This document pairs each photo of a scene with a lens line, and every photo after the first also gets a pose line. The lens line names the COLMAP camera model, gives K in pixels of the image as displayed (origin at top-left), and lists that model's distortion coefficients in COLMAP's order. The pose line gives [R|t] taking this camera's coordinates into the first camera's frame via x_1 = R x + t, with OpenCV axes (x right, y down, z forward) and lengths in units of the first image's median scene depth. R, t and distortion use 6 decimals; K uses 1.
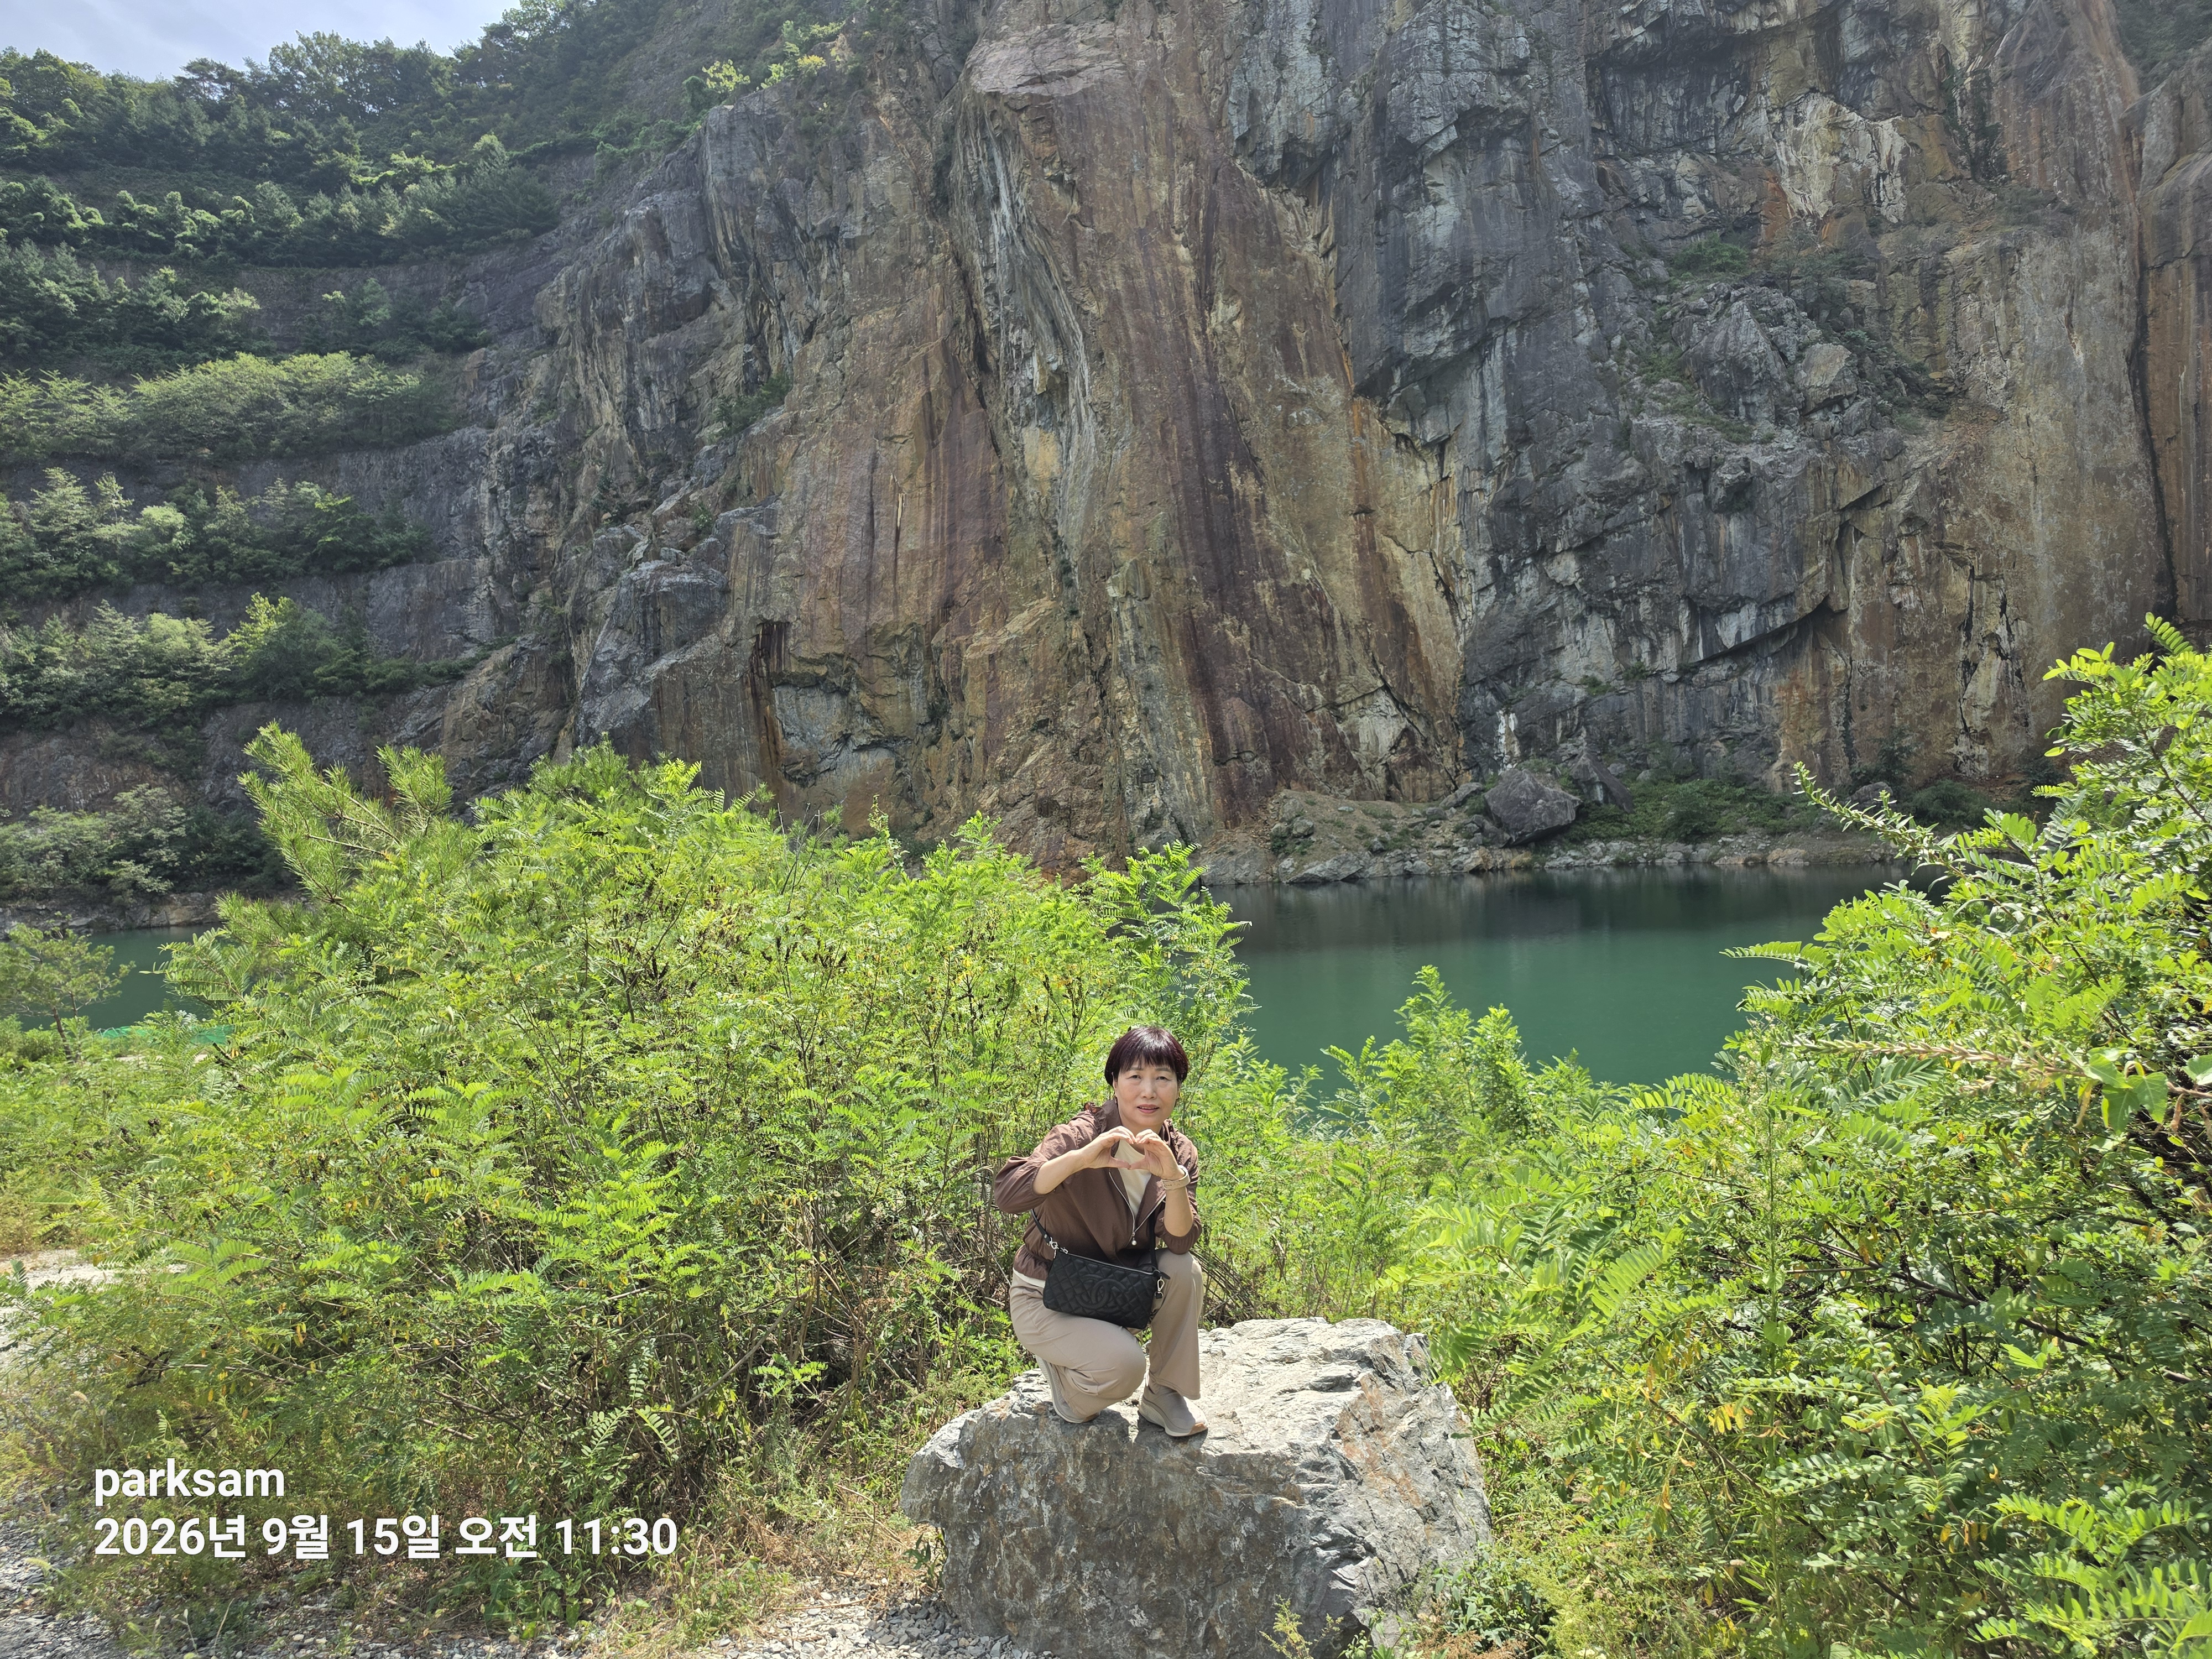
lens RADIAL K [[1529.2, 0, 1112.3], [0, 1529.2, 847.5], [0, 0, 1]] dist [0.114612, -0.180988]
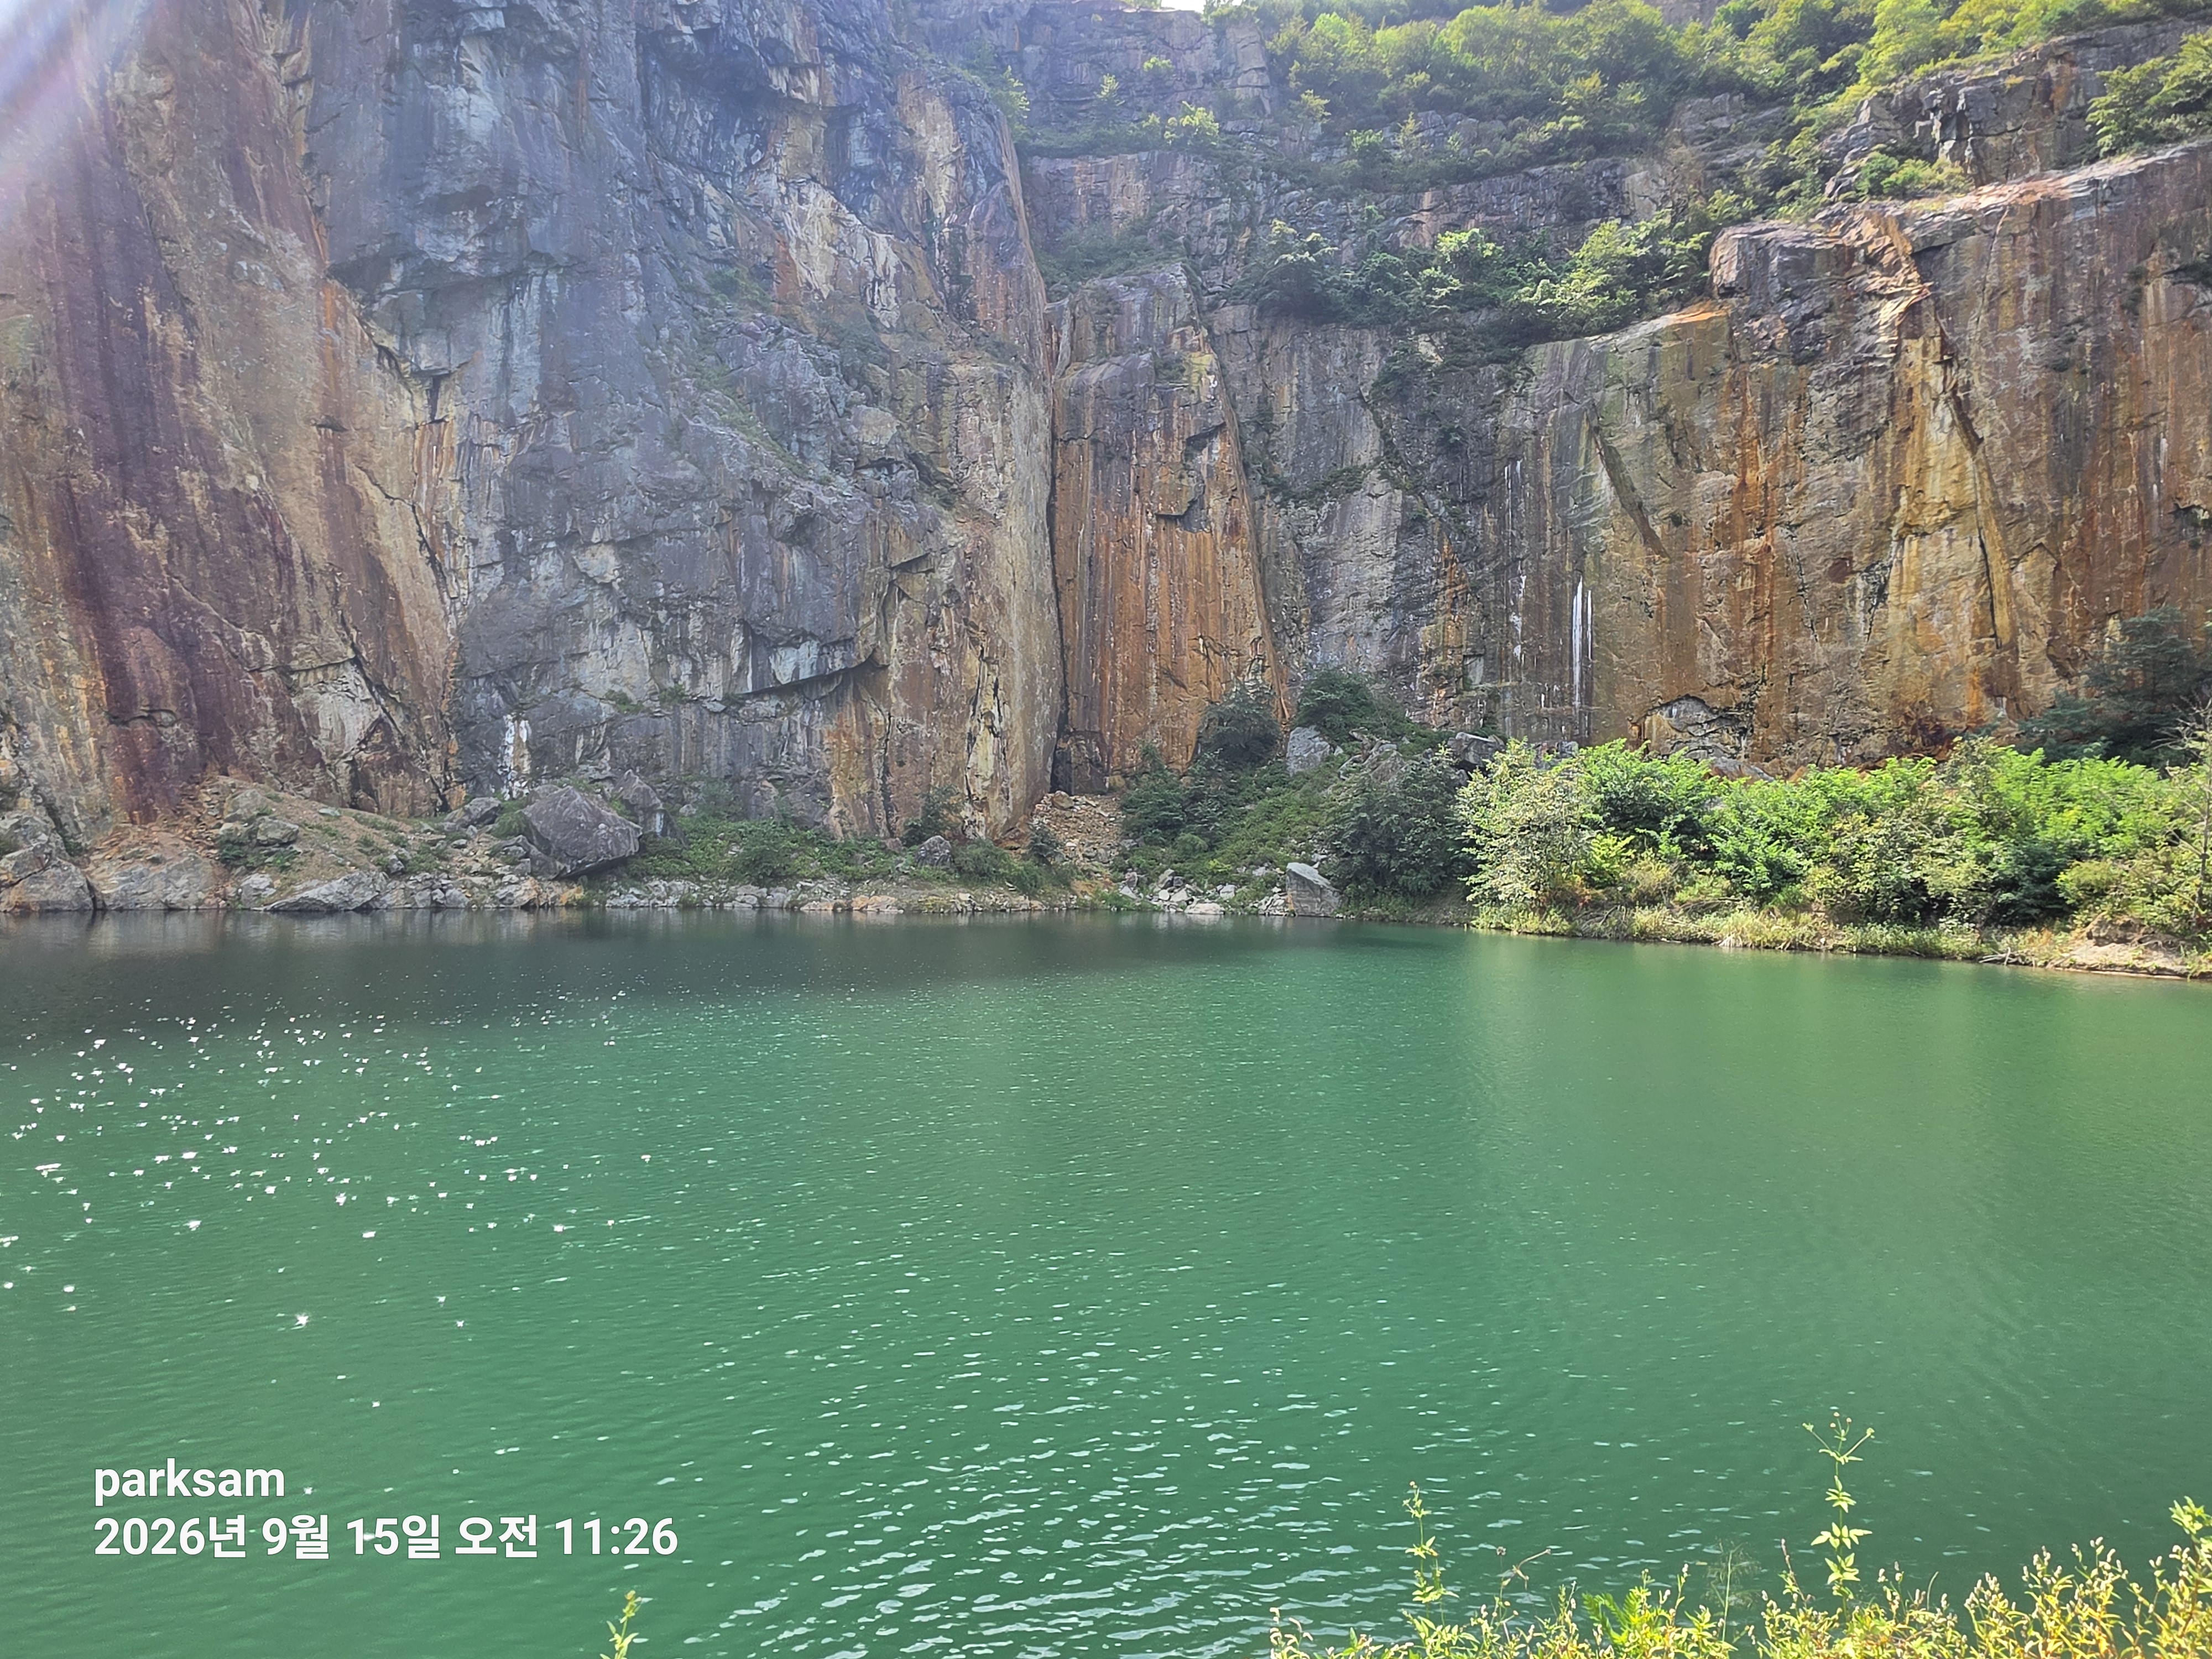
lens RADIAL K [[1369.3, 0, 1097.3], [0, 1369.3, 832.0], [0, 0, 1]] dist [0.000702, -0.000493]
pose [[0.607757, 0.093971, 0.788543, -0.119955], [-0.032321, 0.995078, -0.093673, 0.029370], [-0.793465, 0.031444, 0.607803, 0.311103]]
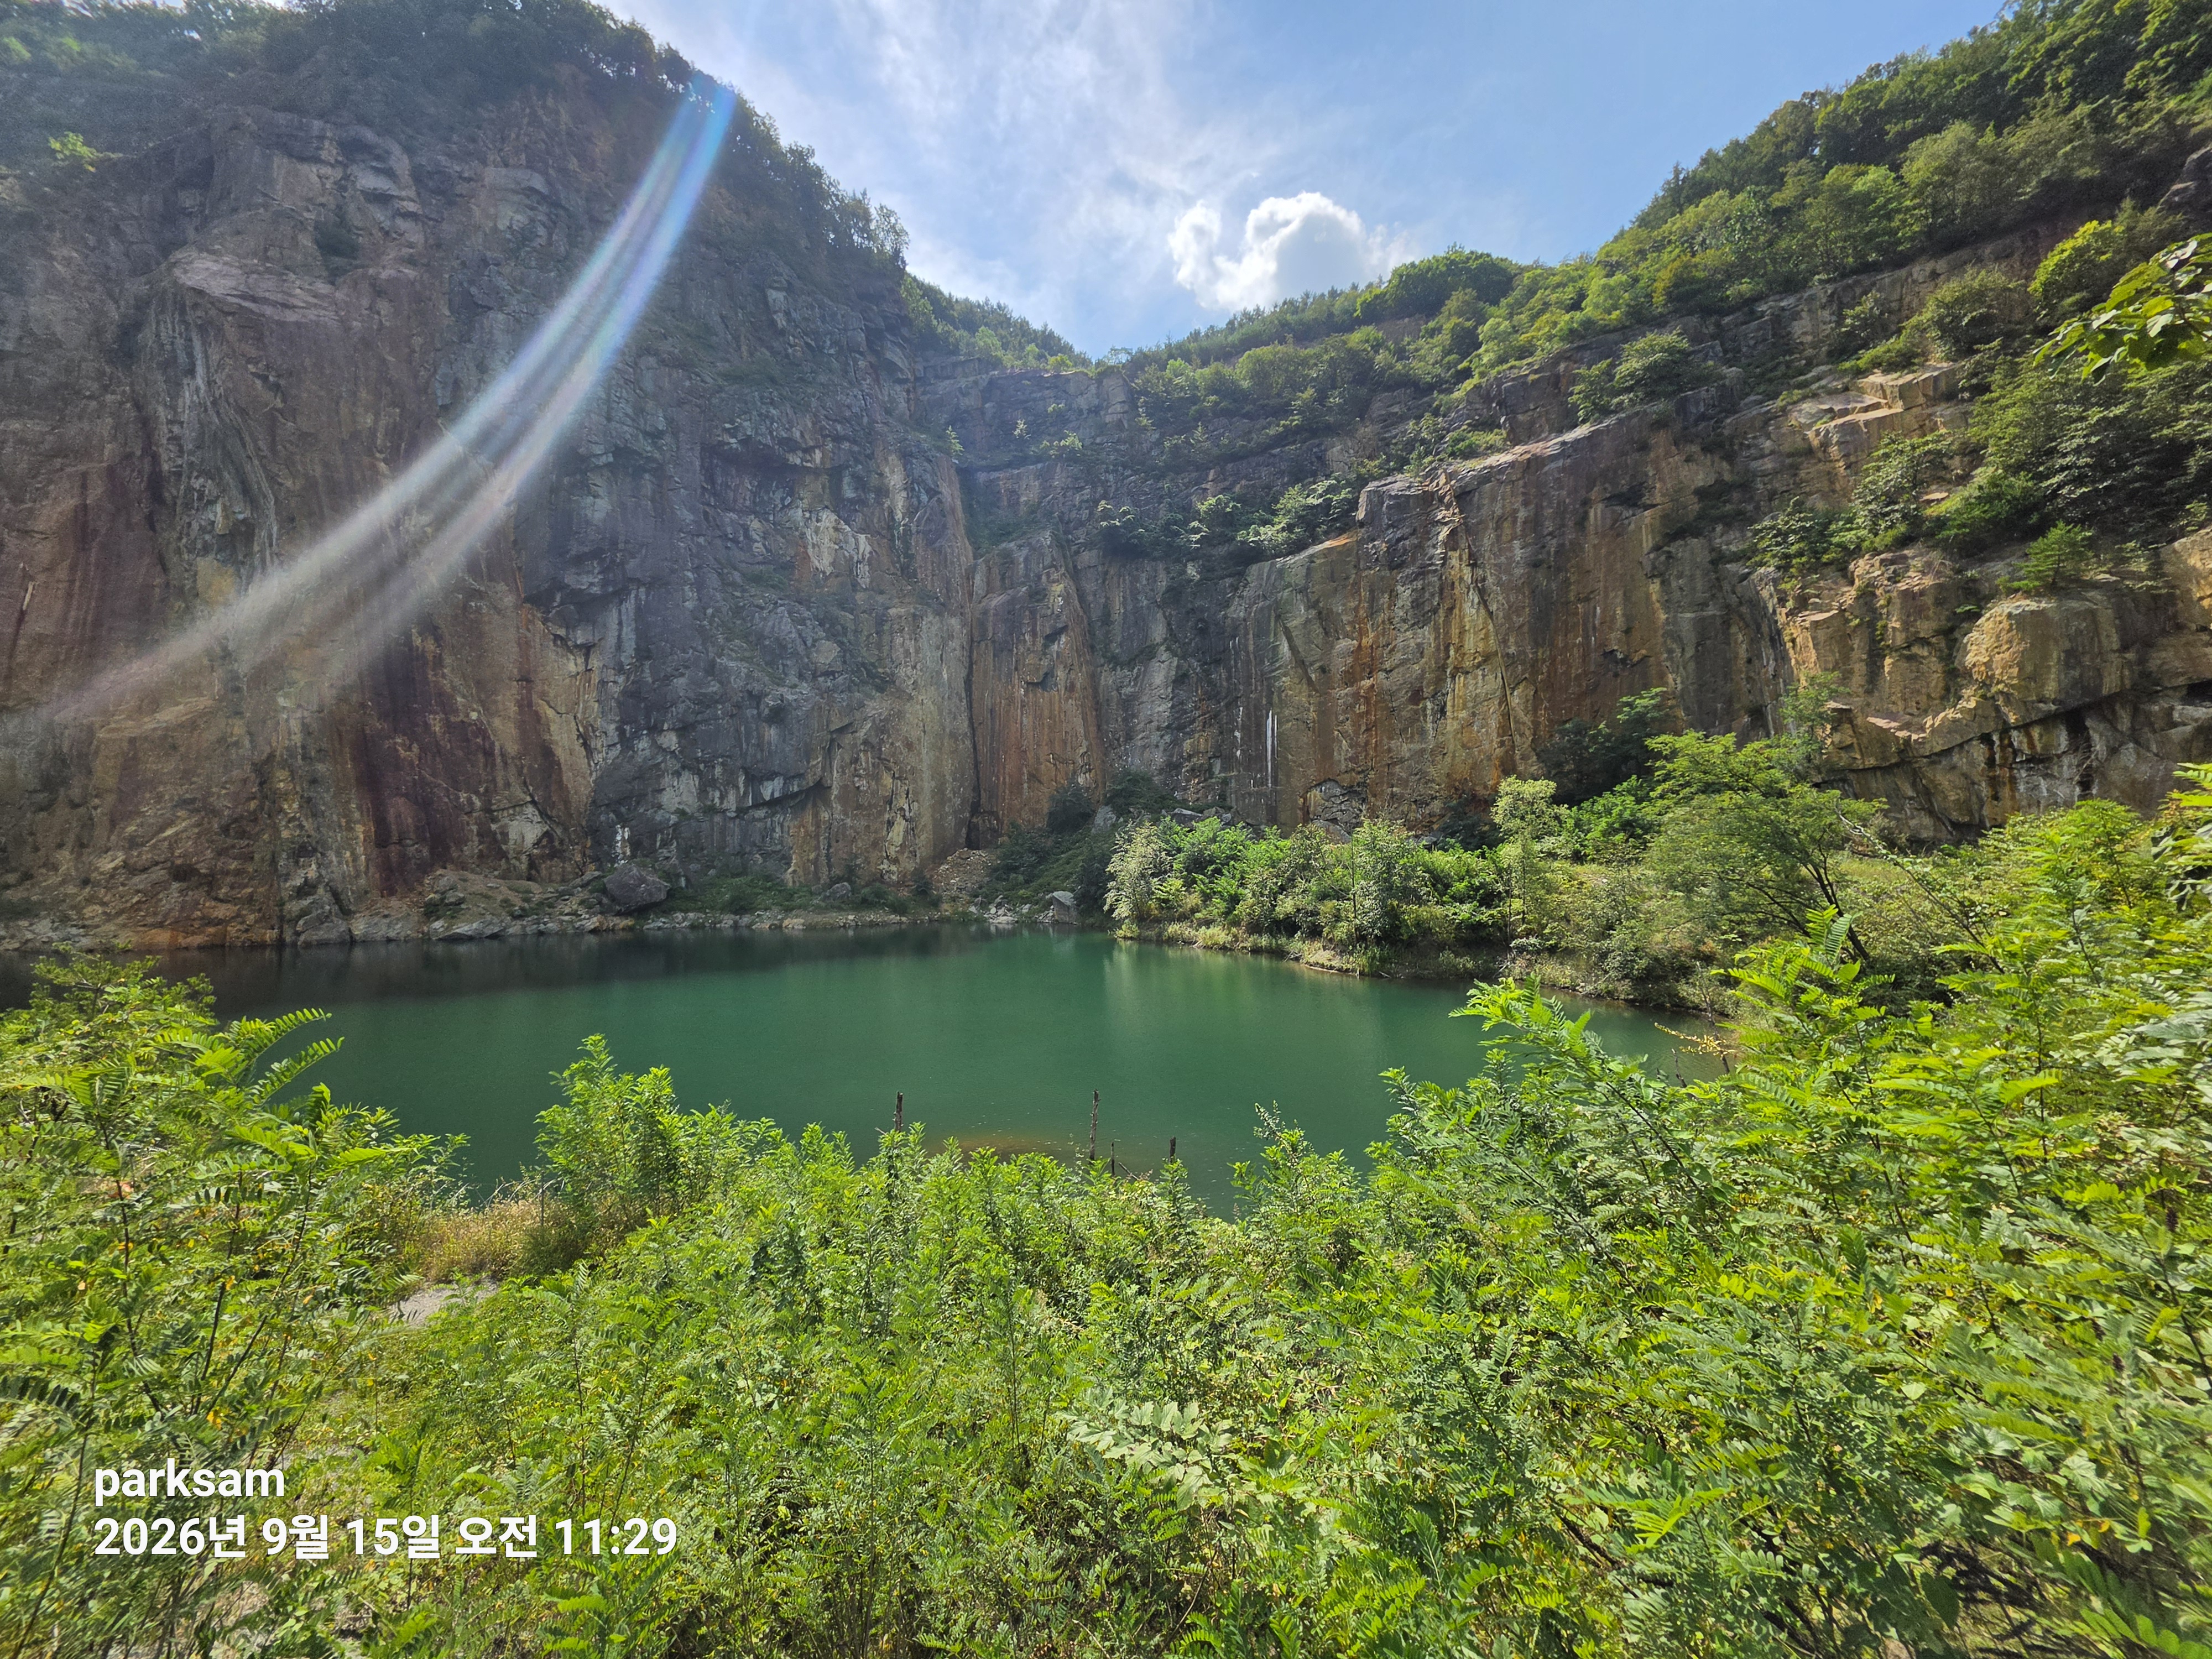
lens RADIAL K [[891.5, 0, 1101.4], [0, 891.5, 824.6], [0, 0, 1]] dist [0.001563, 0.000423]
pose [[0.730274, 0.086407, 0.677668, 0.002350], [-0.016709, 0.993931, -0.108727, -0.001137], [-0.682950, 0.068077, 0.727286, 0.030213]]
